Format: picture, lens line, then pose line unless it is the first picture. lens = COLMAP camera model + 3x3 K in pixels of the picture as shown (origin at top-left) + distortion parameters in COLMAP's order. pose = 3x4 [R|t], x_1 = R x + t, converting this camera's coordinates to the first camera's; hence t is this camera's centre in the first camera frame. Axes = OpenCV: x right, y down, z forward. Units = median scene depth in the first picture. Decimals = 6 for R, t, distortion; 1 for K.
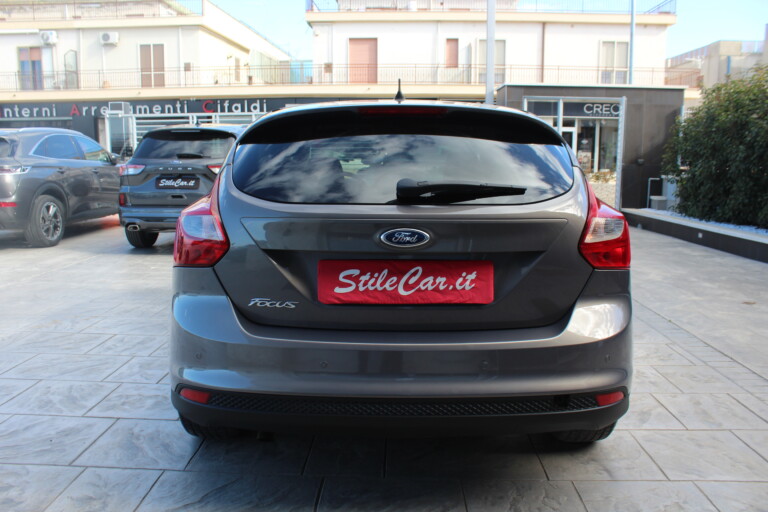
lens RADIAL K [[639.2, 0, 384.0], [0, 639.2, 256.0], [0, 0, 1]] dist [-0.117735, 0.002871]
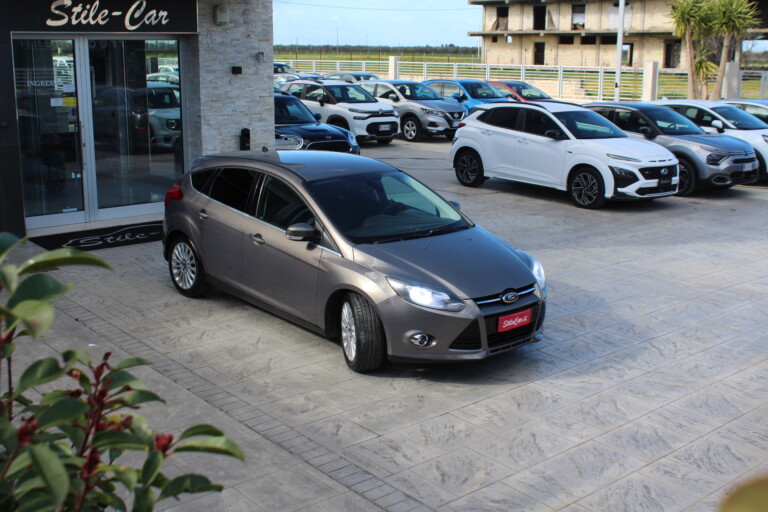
lens RADIAL K [[893.6, 0, 384.0], [0, 893.6, 256.0], [0, 0, 1]] dist [-0.114002, 0.017438]
pose [[-0.736542, 0.142892, -0.661126, 1.447024], [-0.115448, 0.936530, 0.331033, -0.773353], [0.666467, 0.320145, -0.673297, 2.722392]]
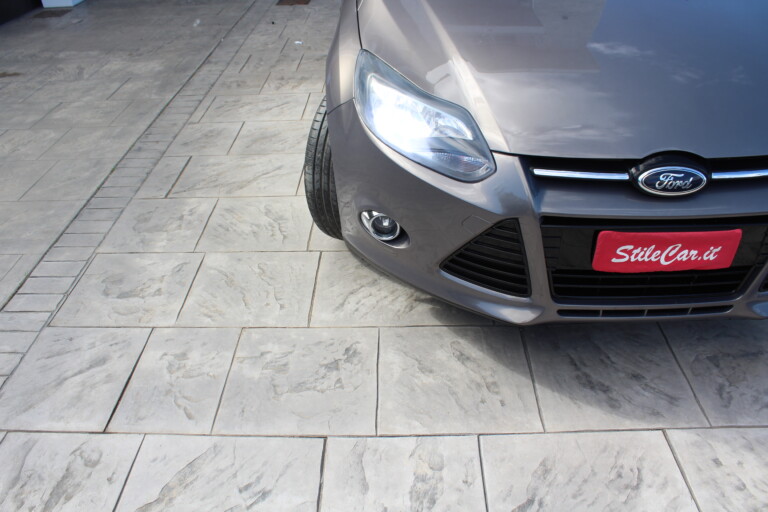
lens RADIAL K [[639.2, 0, 384.0], [0, 639.2, 256.0], [0, 0, 1]] dist [-0.117735, 0.002871]
pose [[-0.999550, 0.028800, -0.008403, 0.220083], [0.016032, 0.749511, 0.661797, -0.342029], [0.025357, 0.661365, -0.749636, 2.006120]]
